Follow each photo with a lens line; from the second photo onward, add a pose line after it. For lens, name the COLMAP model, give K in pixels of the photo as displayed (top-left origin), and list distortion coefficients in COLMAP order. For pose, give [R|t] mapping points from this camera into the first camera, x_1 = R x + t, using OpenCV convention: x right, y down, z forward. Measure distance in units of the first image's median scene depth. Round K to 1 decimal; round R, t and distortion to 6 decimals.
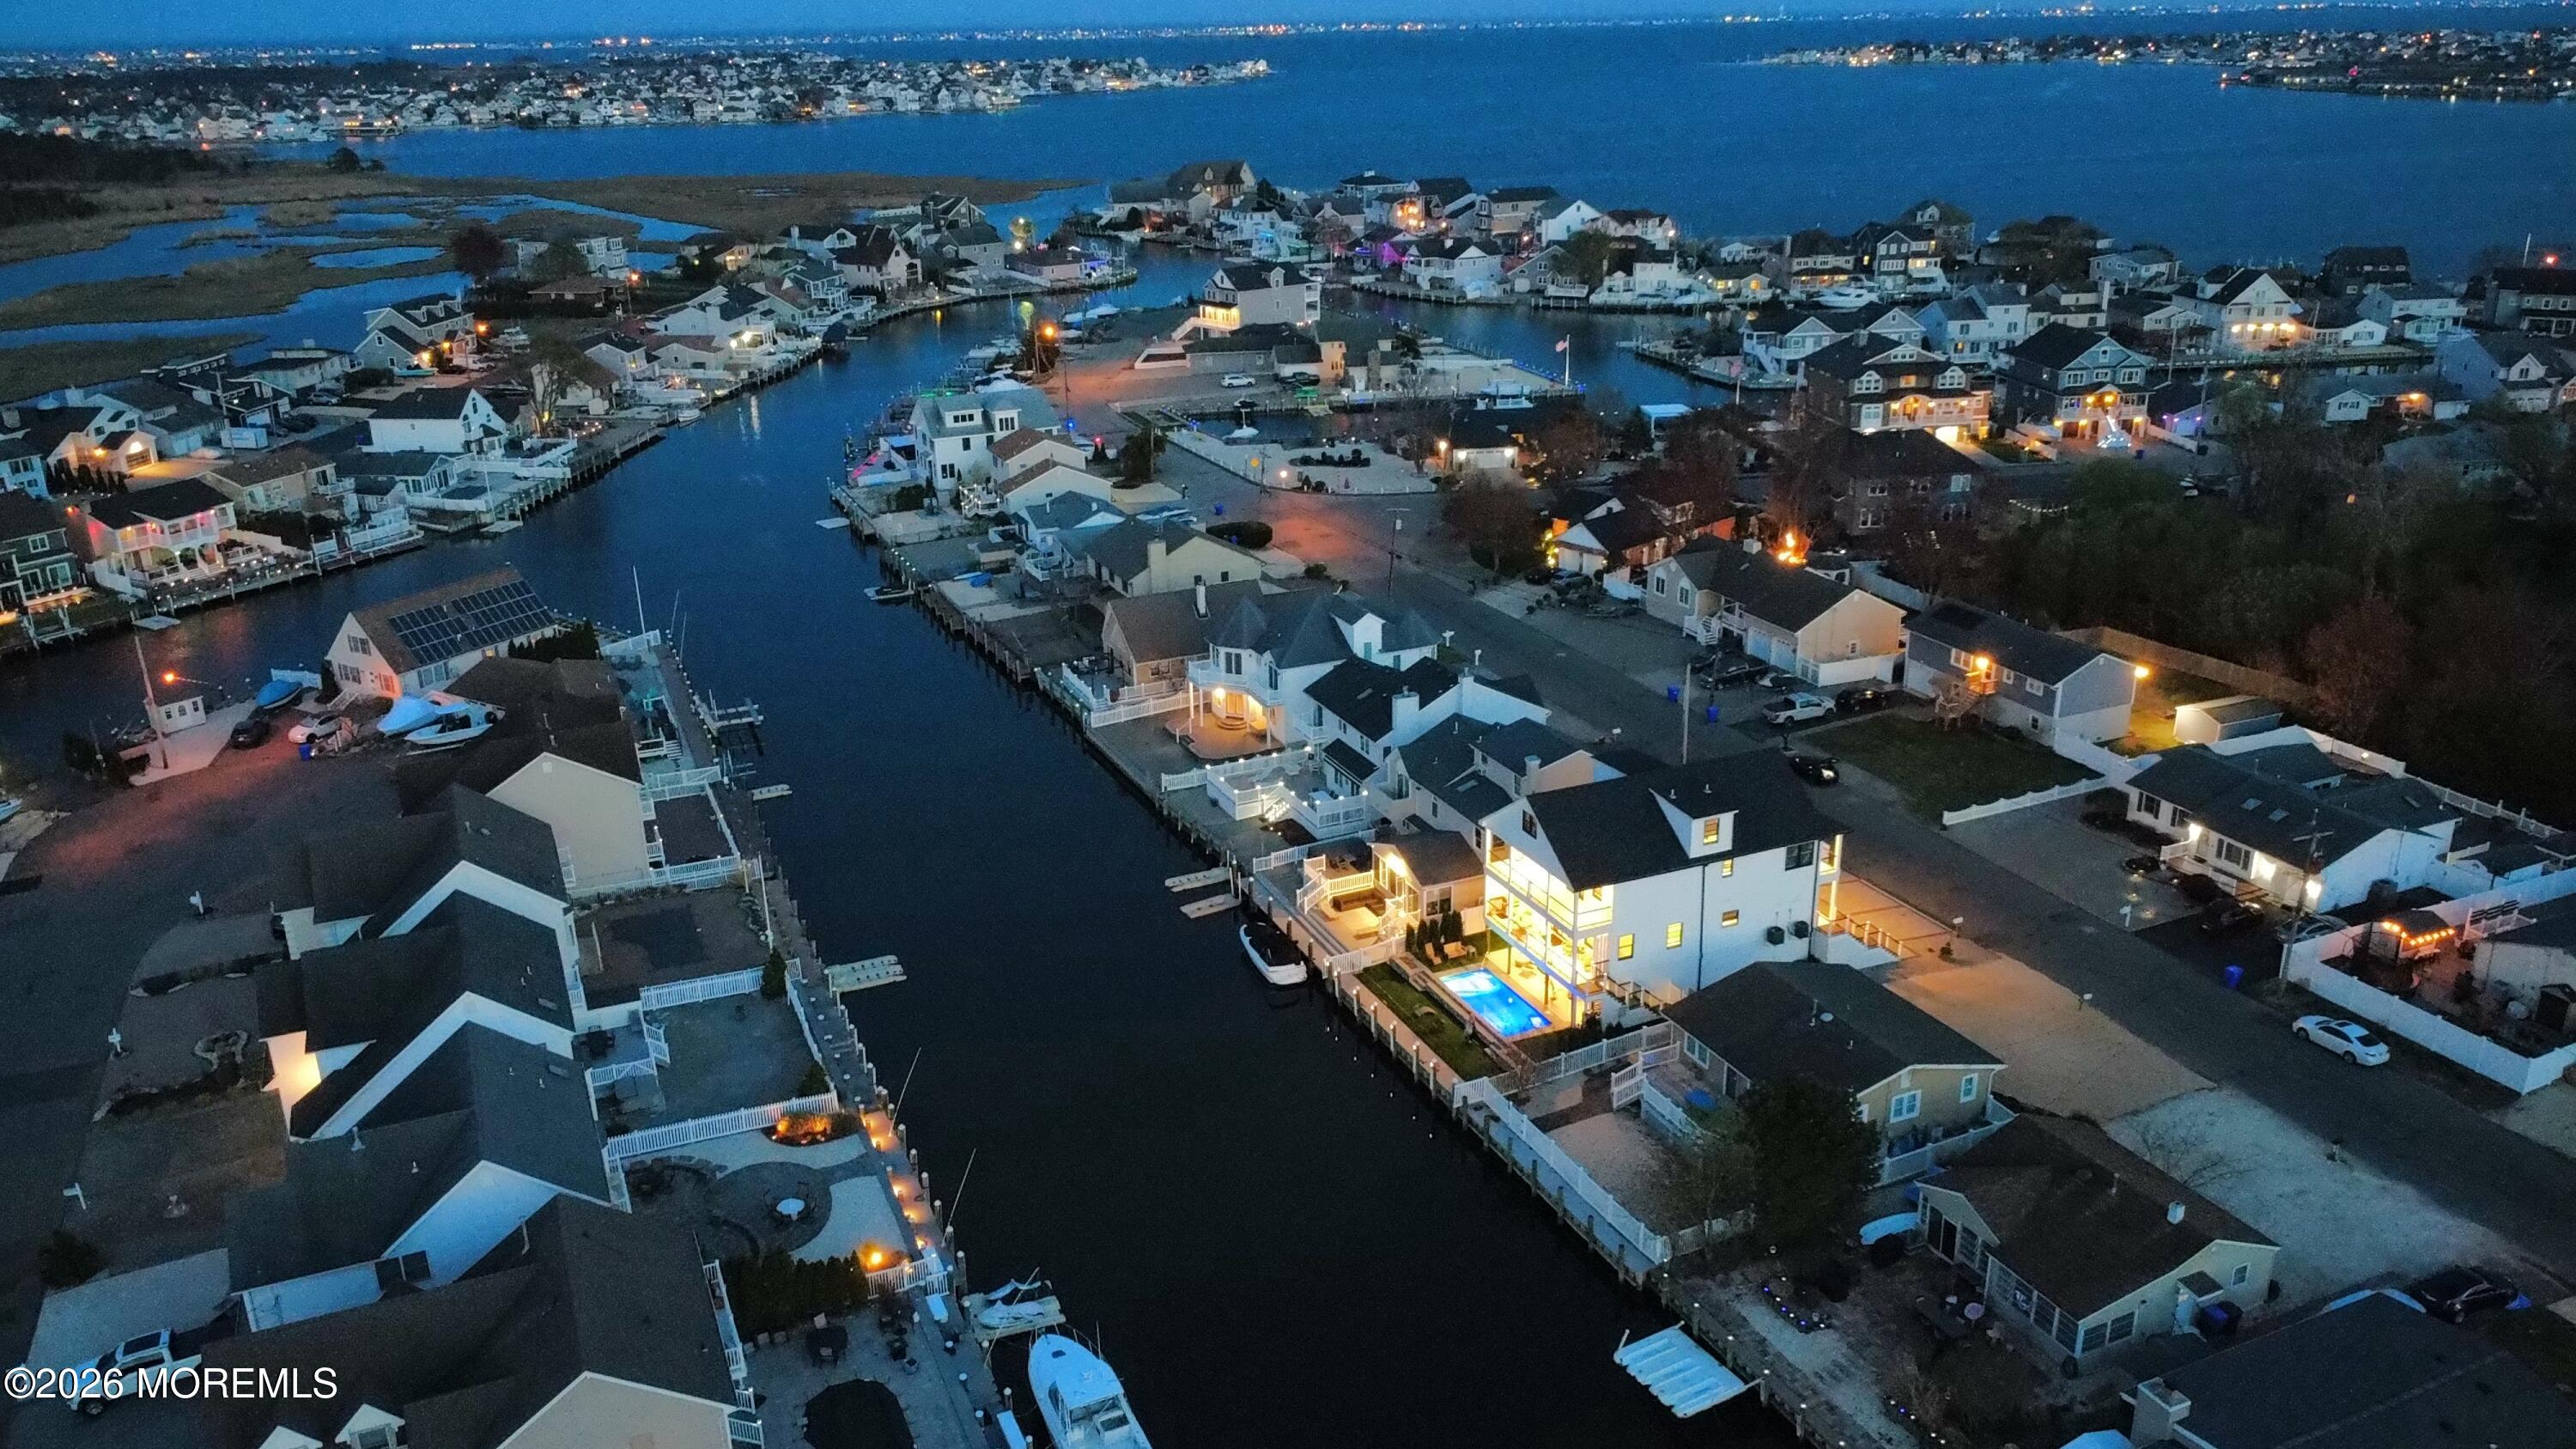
lens RADIAL K [[1930.1, 0, 1288.0], [0, 1930.1, 724.5], [0, 0, 1]] dist [0.000590, 0.000484]
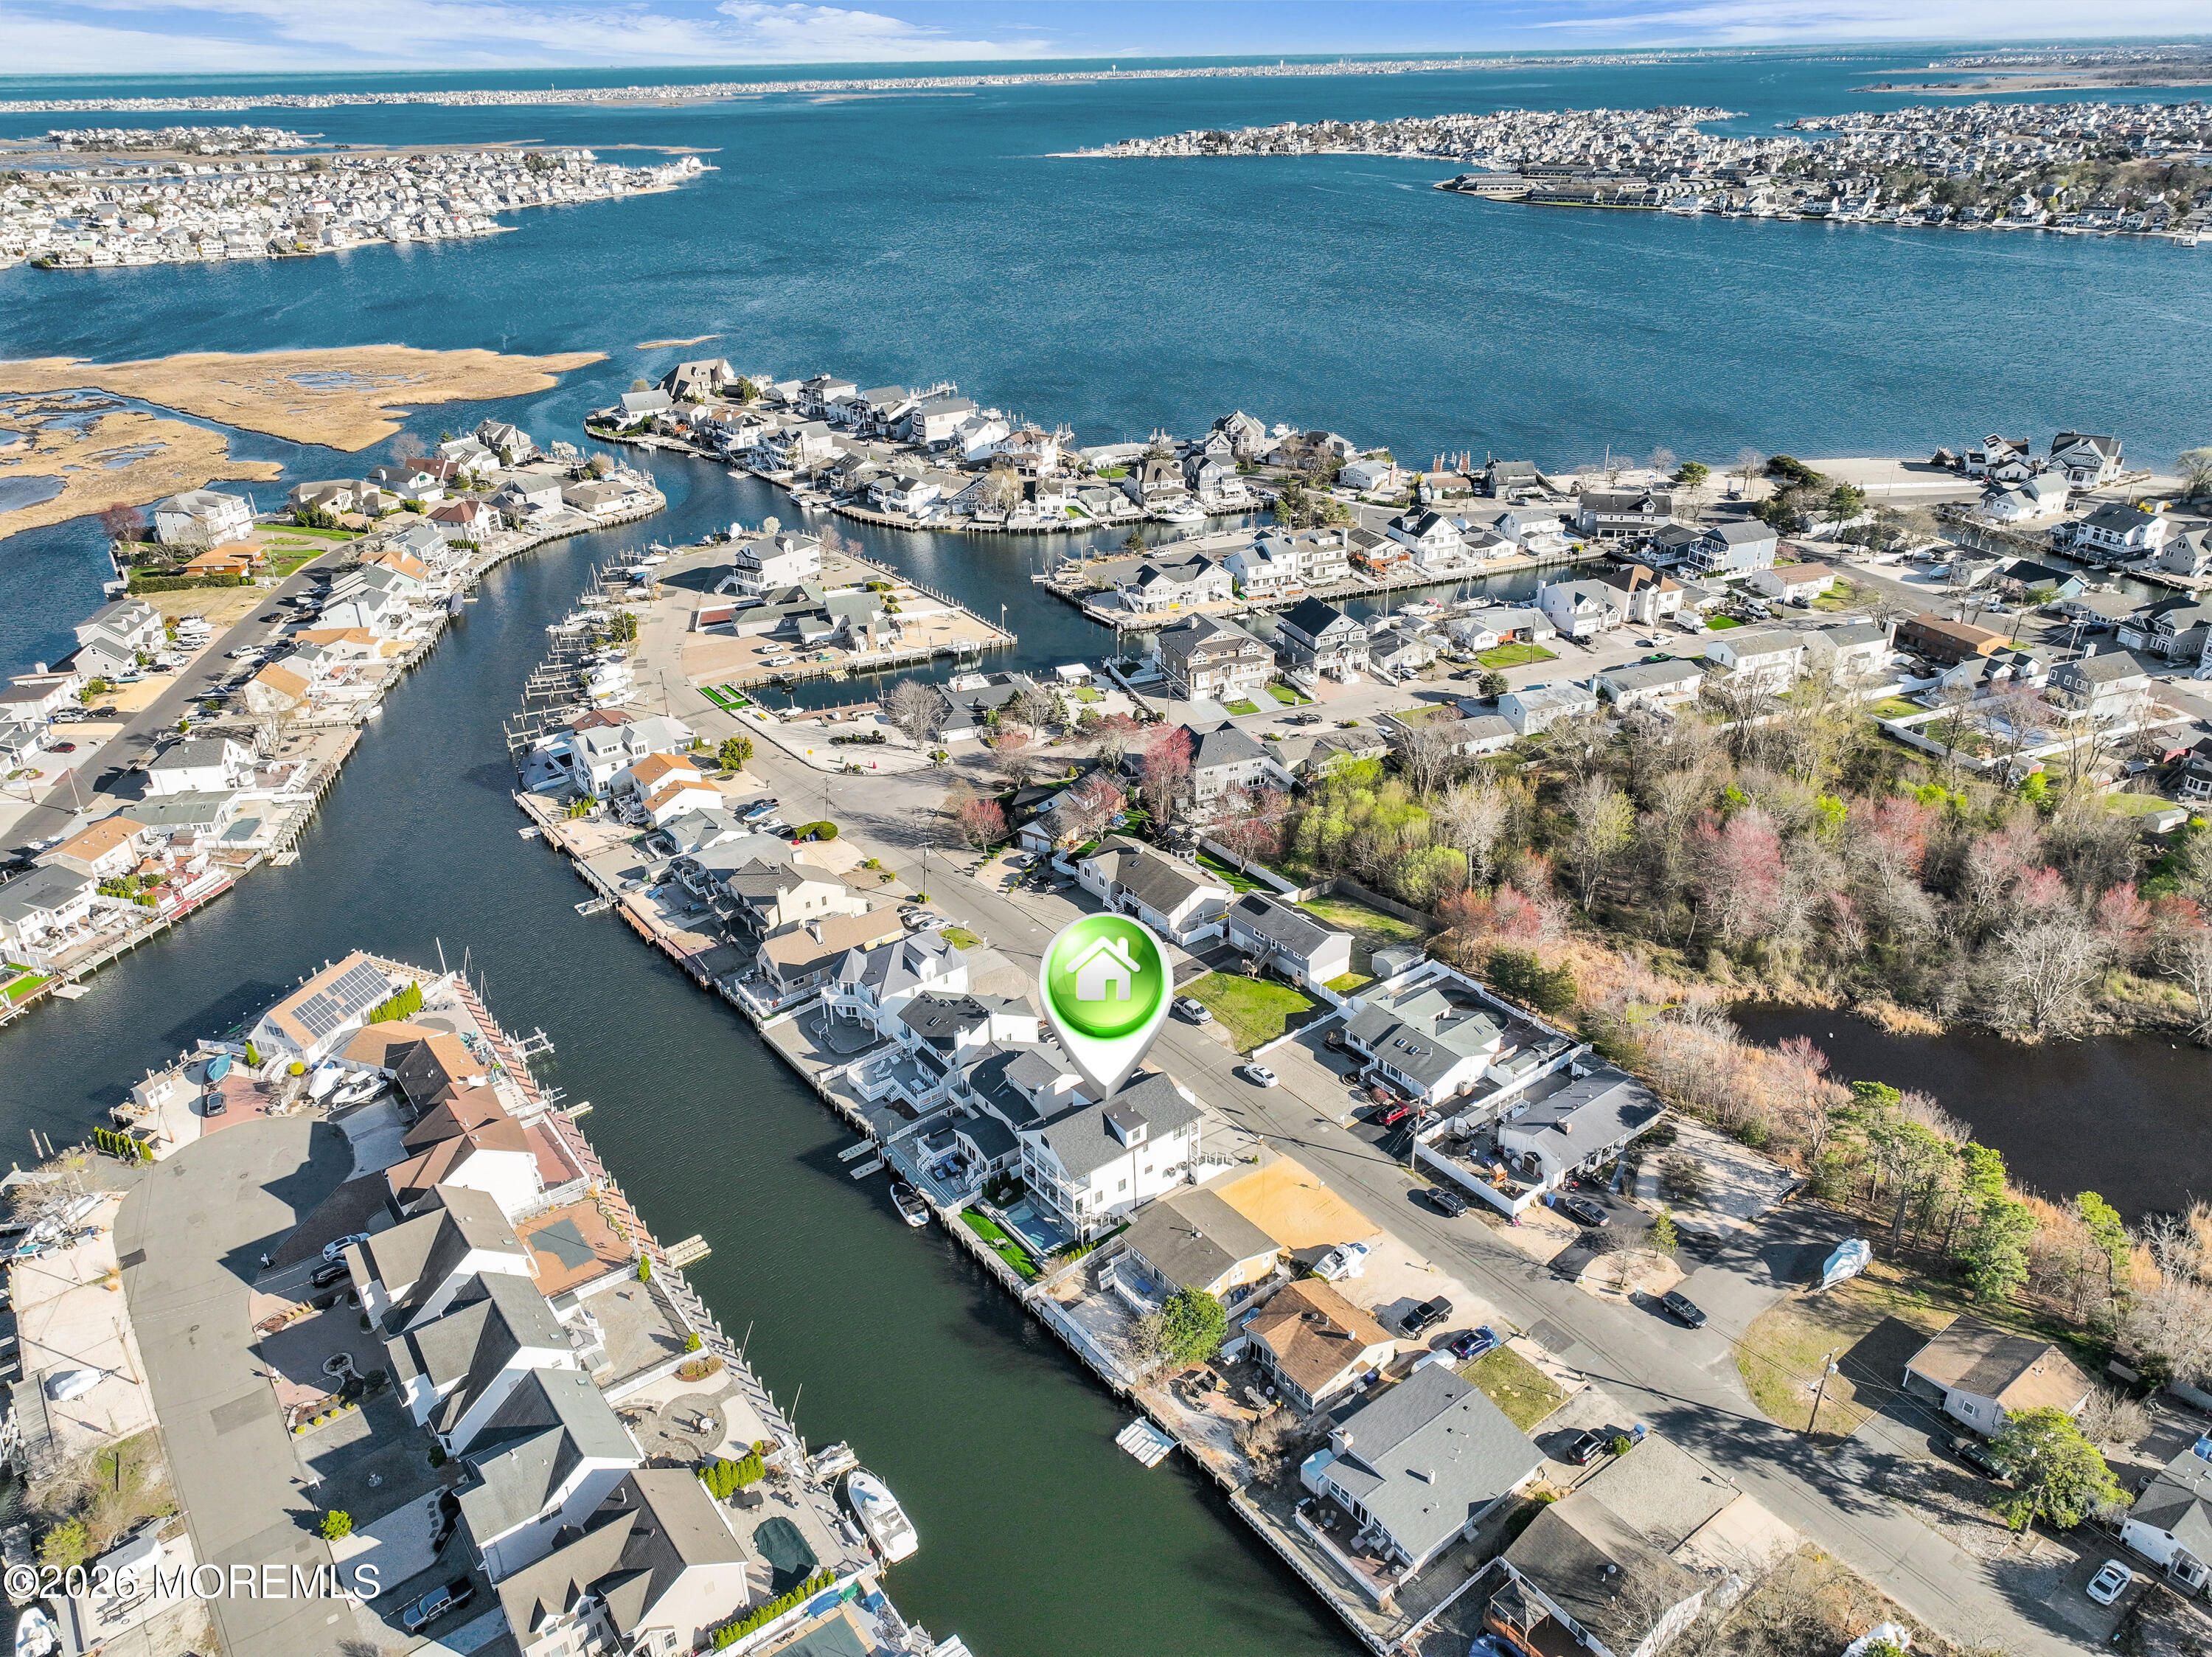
lens RADIAL K [[1525.8, 0, 1106.0], [0, 1525.8, 828.5], [0, 0, 1]] dist [0.002577, -0.000482]
pose [[0.973610, -0.096063, 0.207017, -0.064898], [0.077326, 0.992297, 0.096789, -0.253338], [-0.214720, -0.078227, 0.973538, -0.304456]]
